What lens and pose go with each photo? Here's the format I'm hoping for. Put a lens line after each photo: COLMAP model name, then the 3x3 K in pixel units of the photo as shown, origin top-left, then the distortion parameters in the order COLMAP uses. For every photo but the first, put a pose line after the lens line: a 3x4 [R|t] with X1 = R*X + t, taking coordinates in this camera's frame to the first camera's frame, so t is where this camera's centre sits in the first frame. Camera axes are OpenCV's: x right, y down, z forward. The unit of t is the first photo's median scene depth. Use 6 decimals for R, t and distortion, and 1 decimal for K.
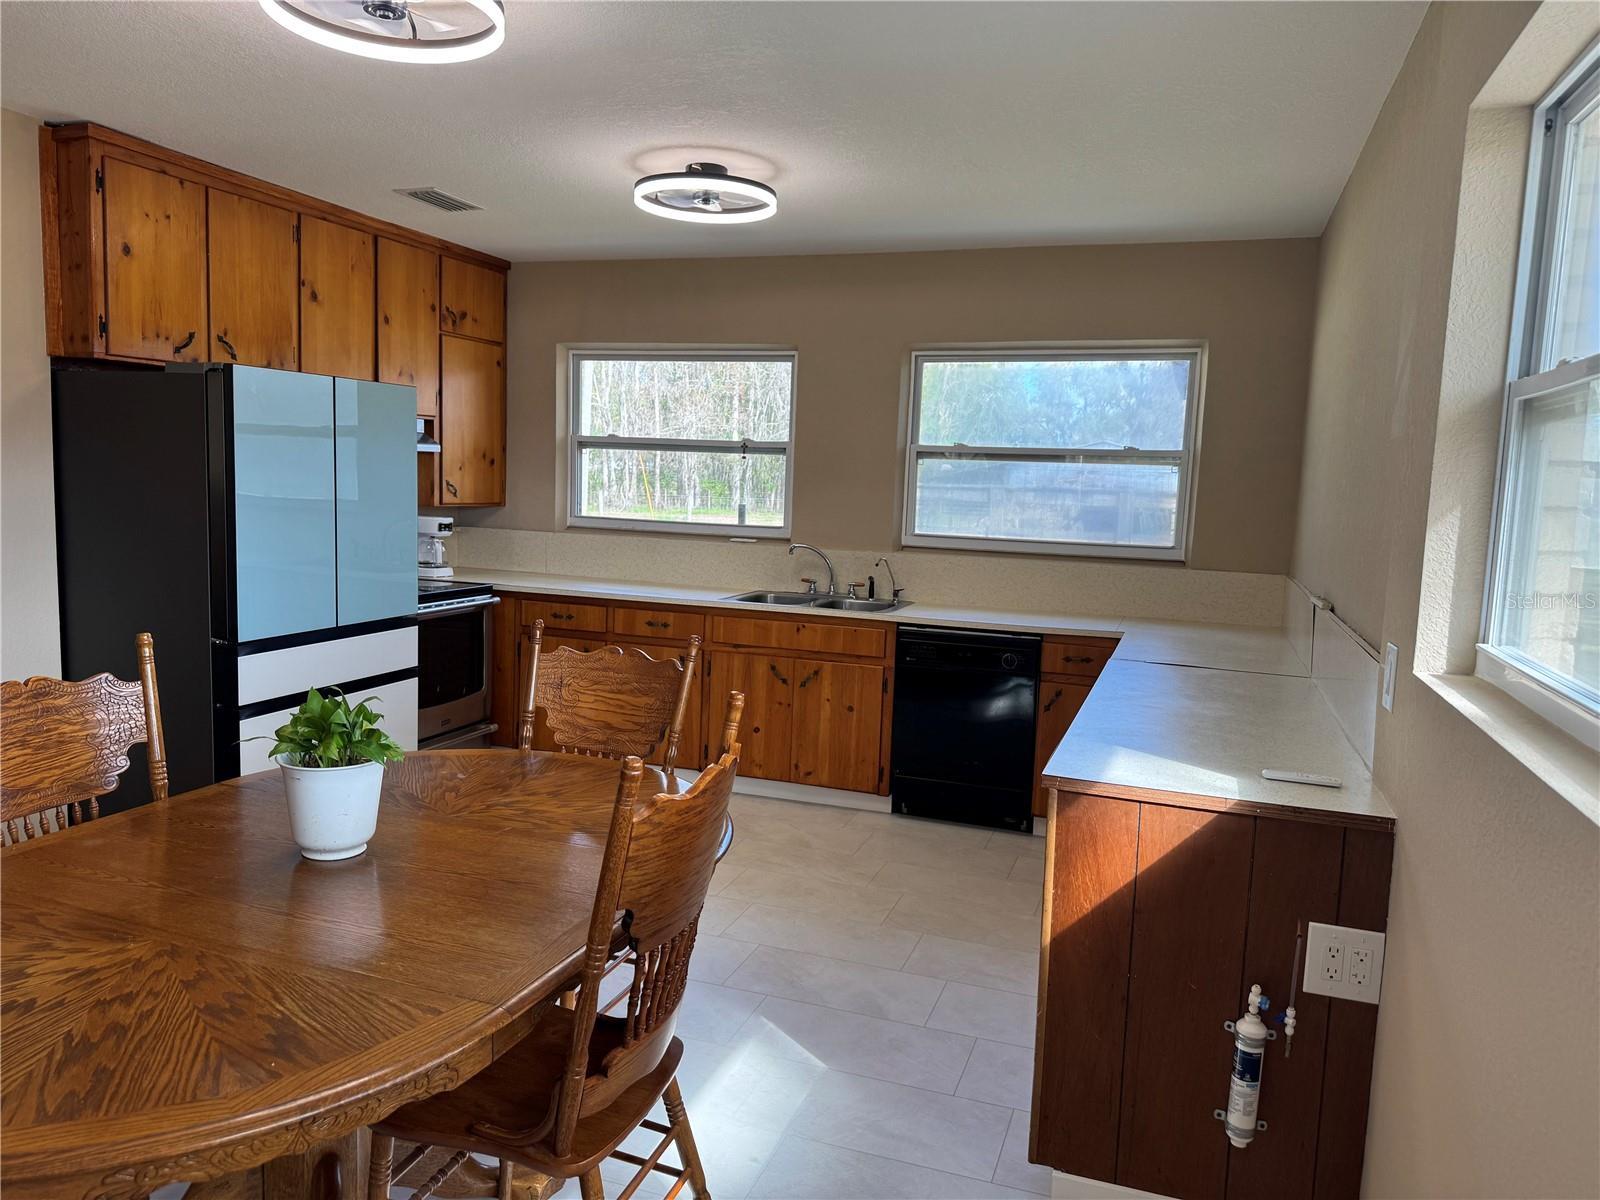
lens RADIAL K [[1123.2, 0, 810.8], [0, 1123.2, 595.9], [0, 0, 1]] dist [0.119094, -0.119320]
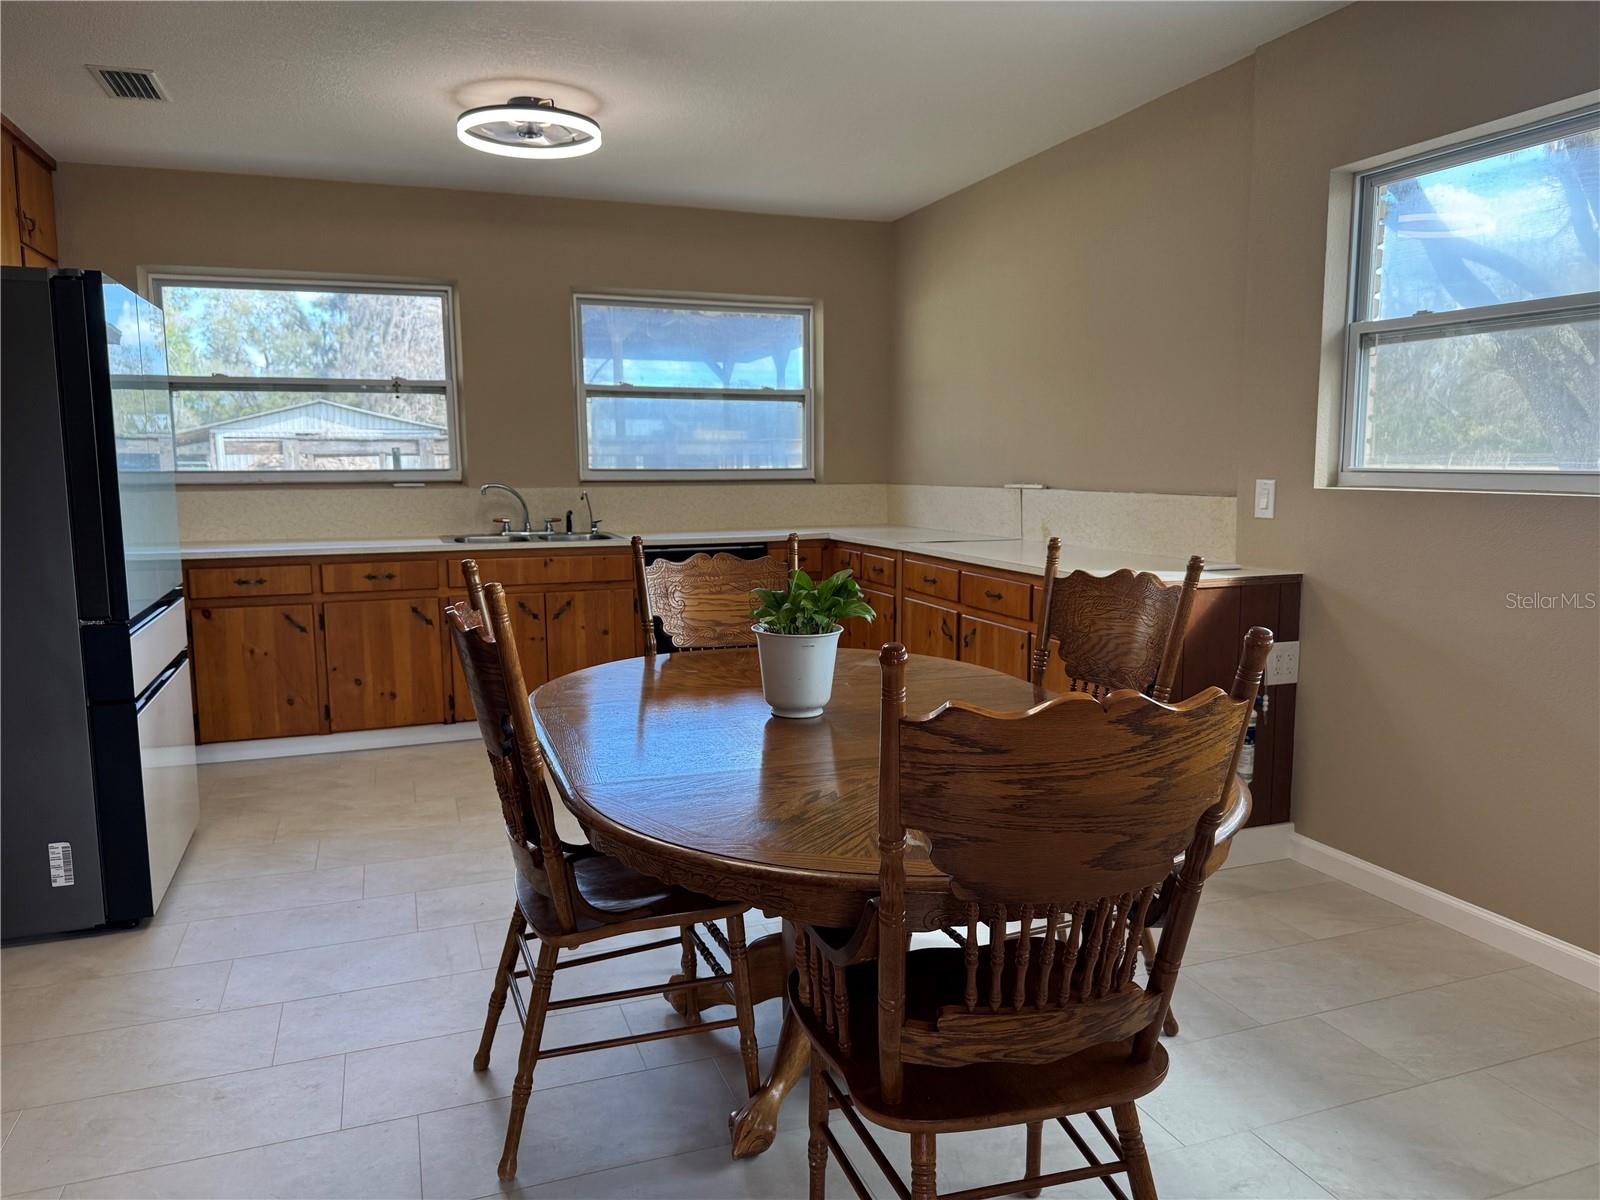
lens RADIAL K [[1123.2, 0, 810.8], [0, 1123.2, 595.9], [0, 0, 1]] dist [0.119094, -0.119320]
pose [[0.763569, -0.119875, 0.634501, -0.462149], [0.100266, 0.992710, 0.066888, 0.013803], [-0.637894, 0.012545, 0.770022, 0.053915]]
